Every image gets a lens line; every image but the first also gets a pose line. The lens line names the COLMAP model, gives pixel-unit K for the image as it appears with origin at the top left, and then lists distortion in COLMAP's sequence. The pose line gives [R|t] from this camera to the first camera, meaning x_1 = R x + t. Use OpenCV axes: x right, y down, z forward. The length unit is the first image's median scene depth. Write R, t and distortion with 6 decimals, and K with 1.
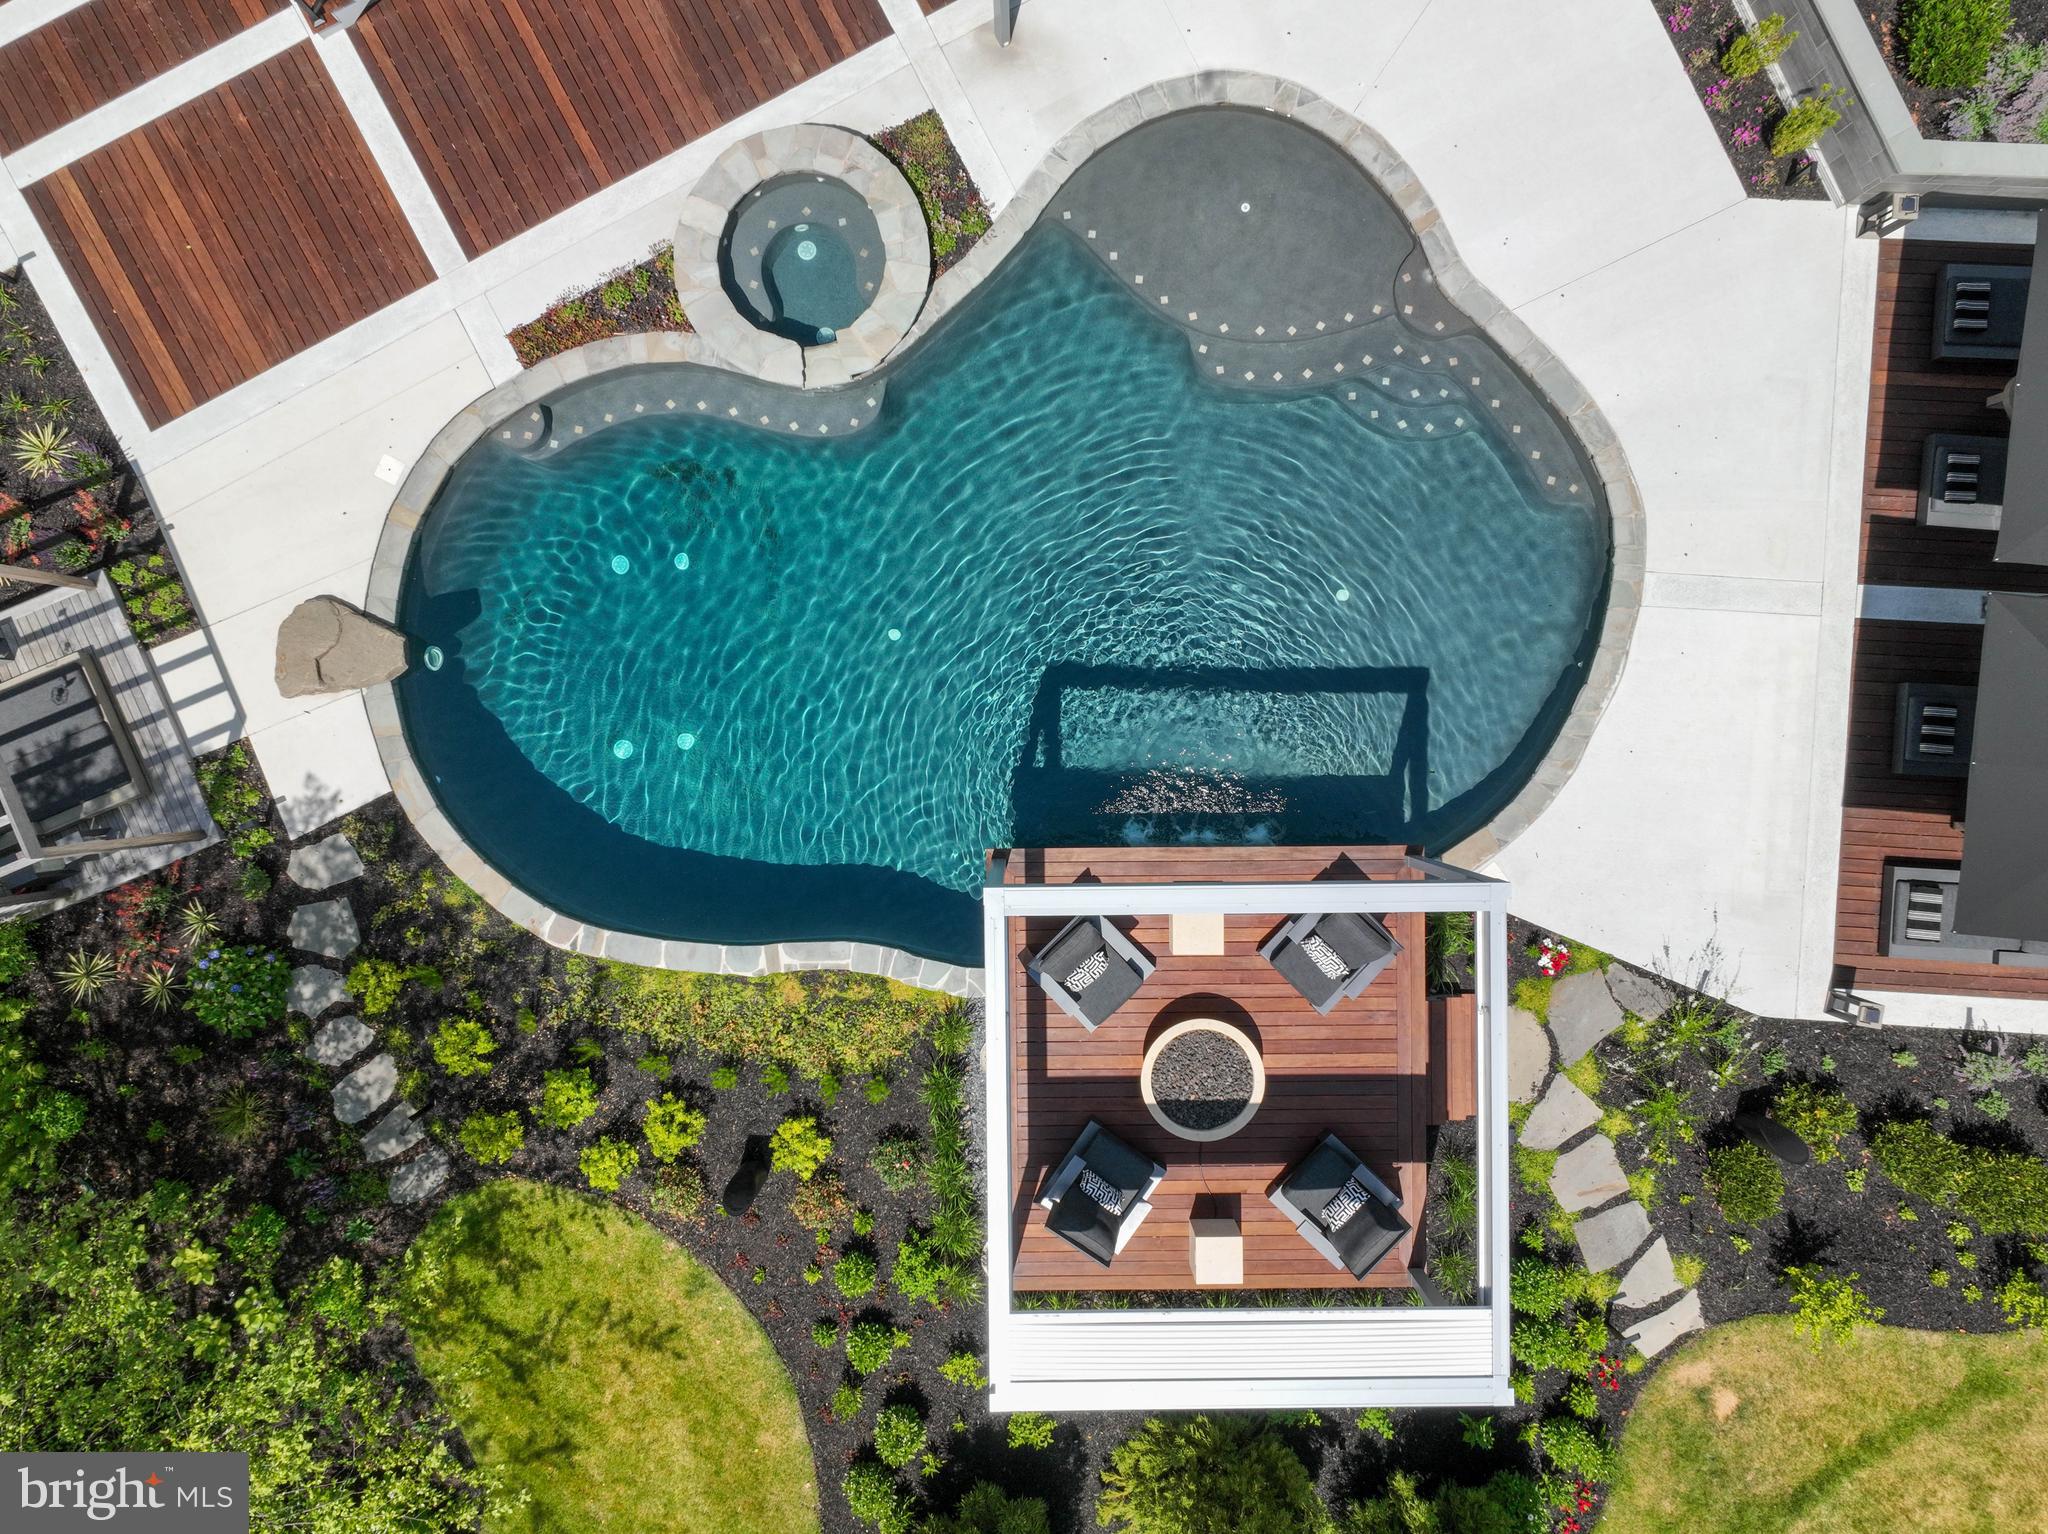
lens RADIAL K [[1436.5, 0, 1027.5], [0, 1436.5, 764.1], [0, 0, 1]] dist [-0.001804, 0.017377]
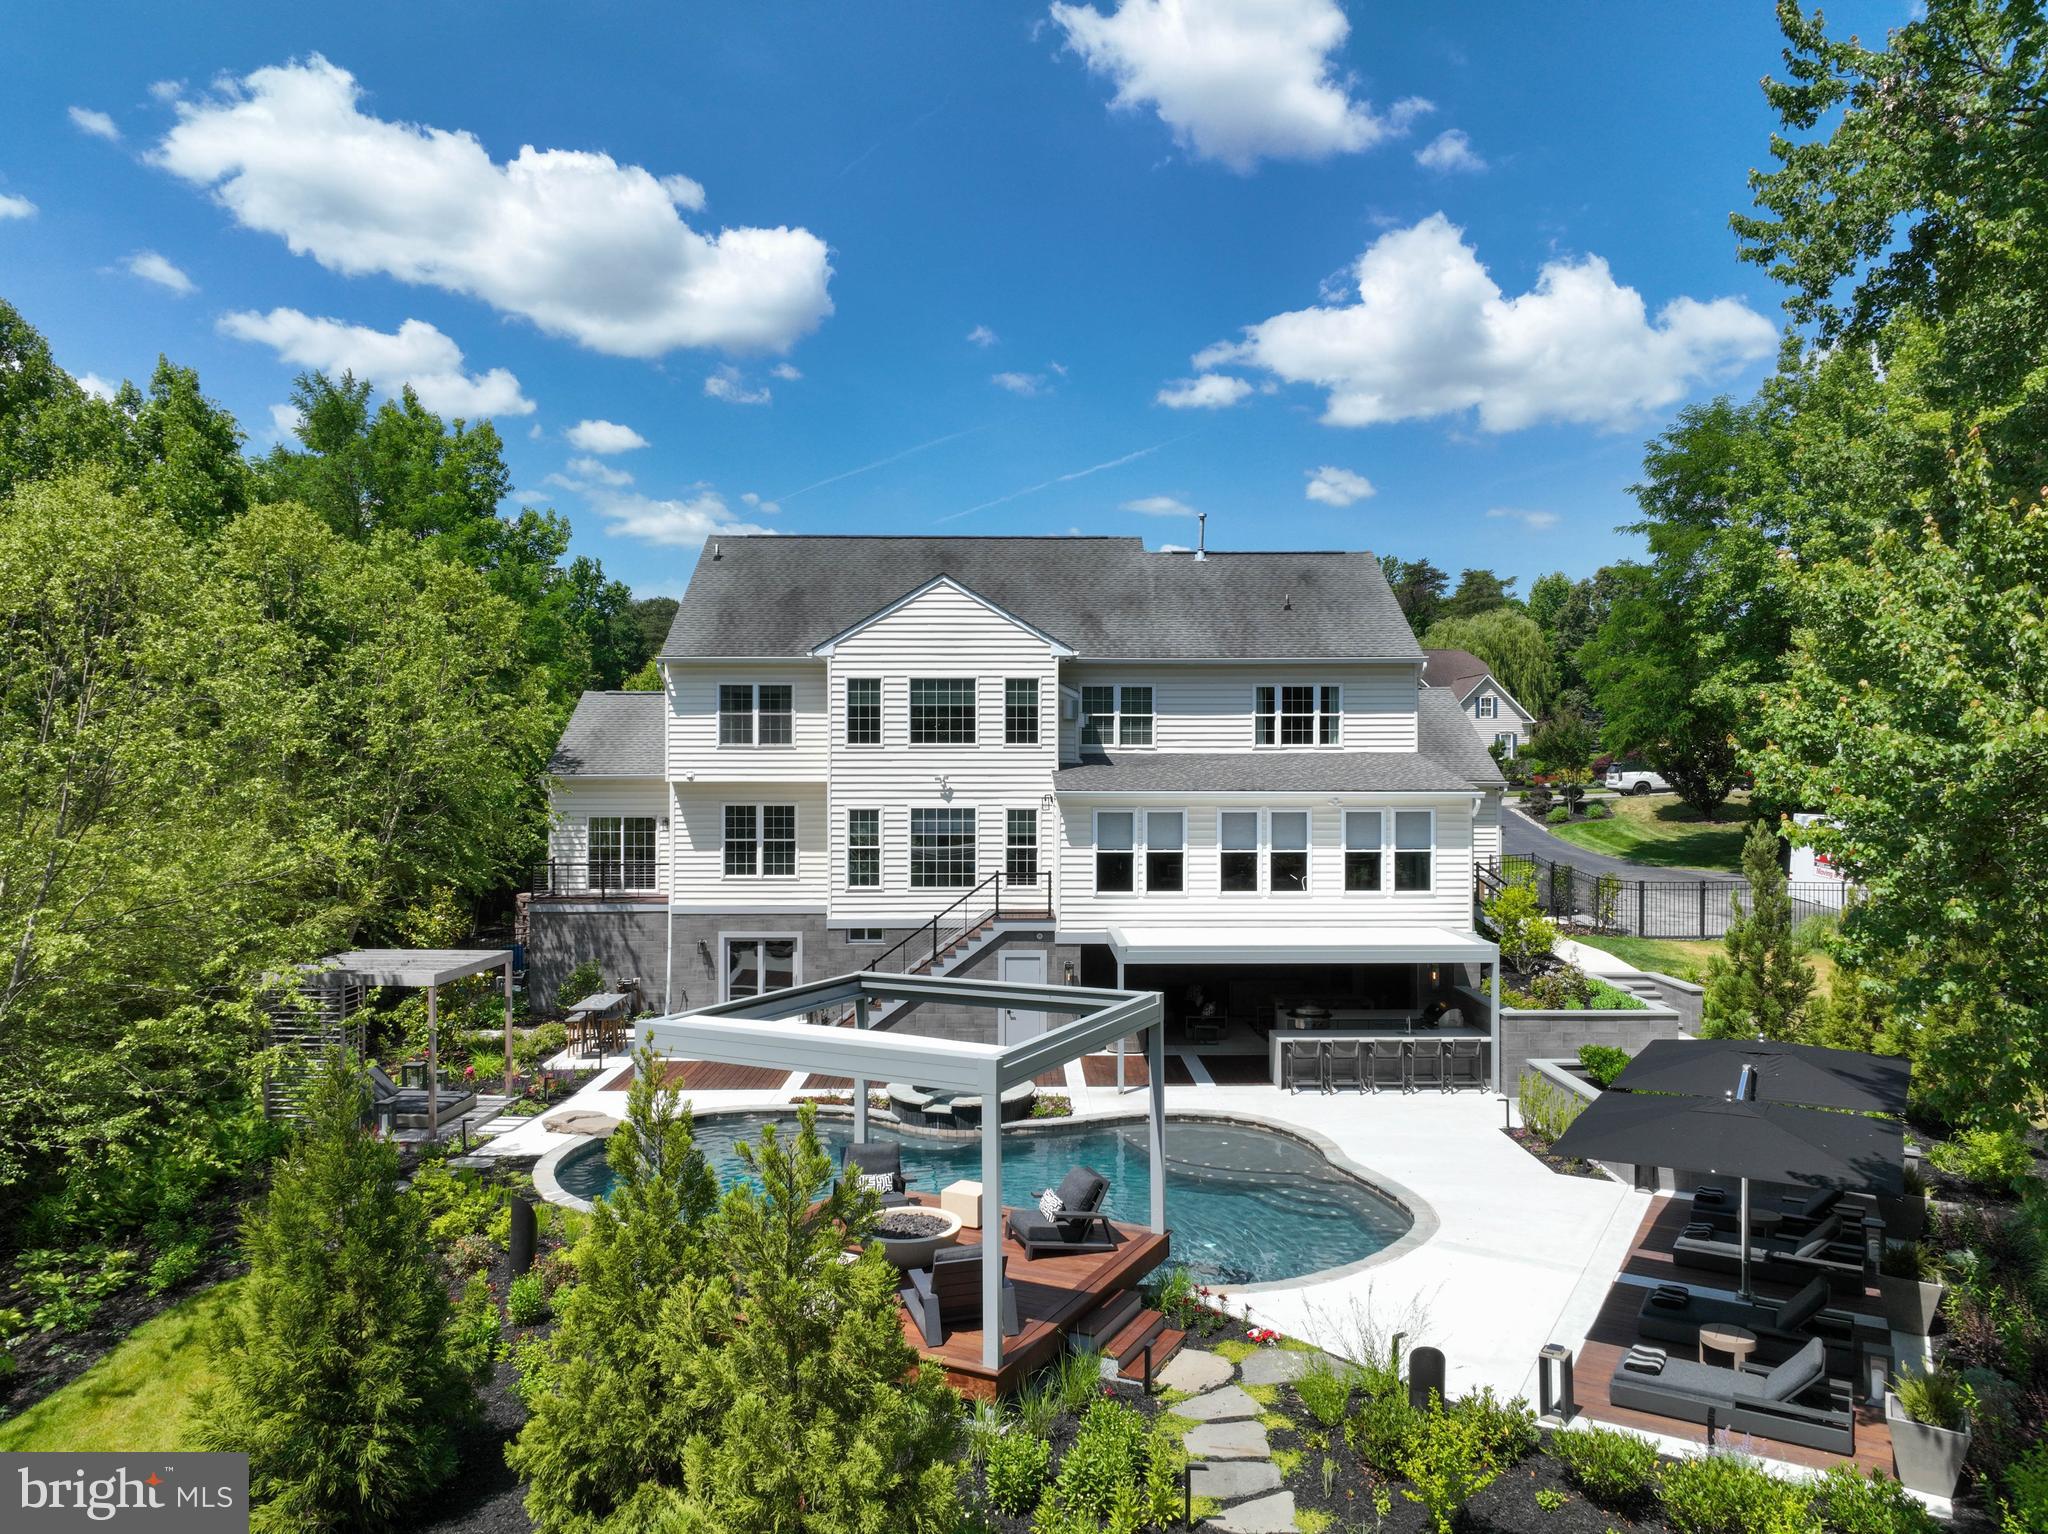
lens RADIAL K [[1436.5, 0, 1029.2], [0, 1436.5, 762.9], [0, 0, 1]] dist [-0.001804, 0.017377]
pose [[0.891046, -0.000428, -0.453913, 0.682709], [-0.453815, -0.021560, -0.890835, 1.129424], [-0.009405, 0.999767, -0.019405, 0.620839]]
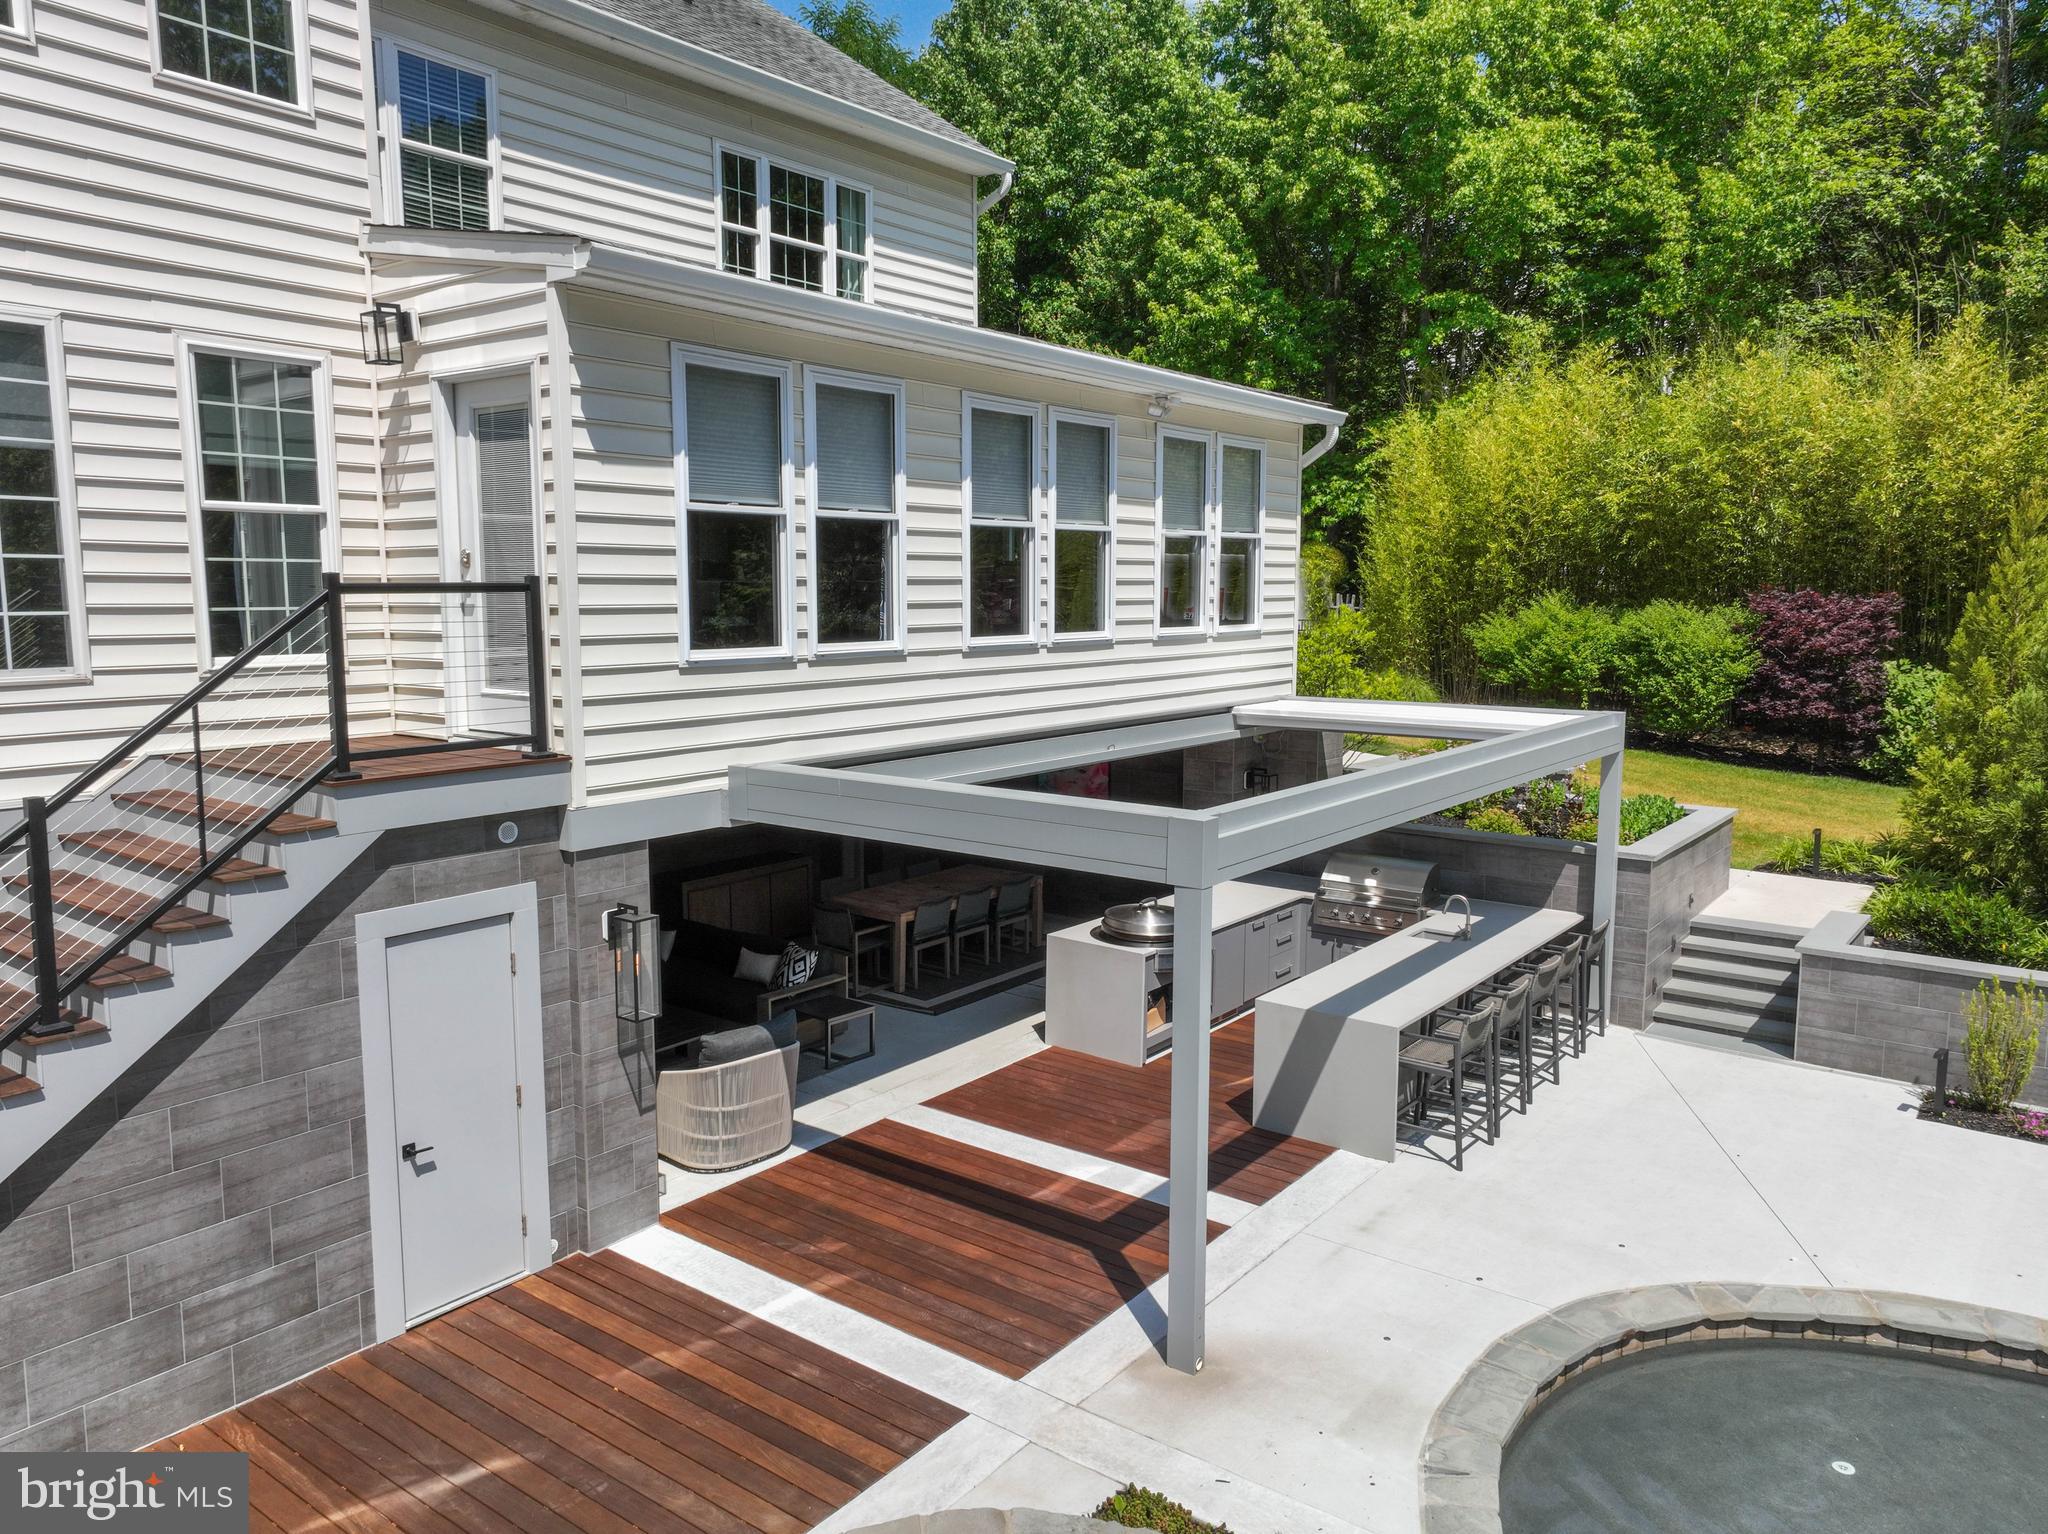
lens RADIAL K [[1436.5, 0, 1025.7], [0, 1436.5, 764.6], [0, 0, 1]] dist [-0.001804, 0.017377]
pose [[0.907864, -0.052253, 0.415996, -0.250642], [0.419162, 0.091158, -0.903323, -0.115505], [0.009280, 0.994465, 0.104662, 0.746246]]
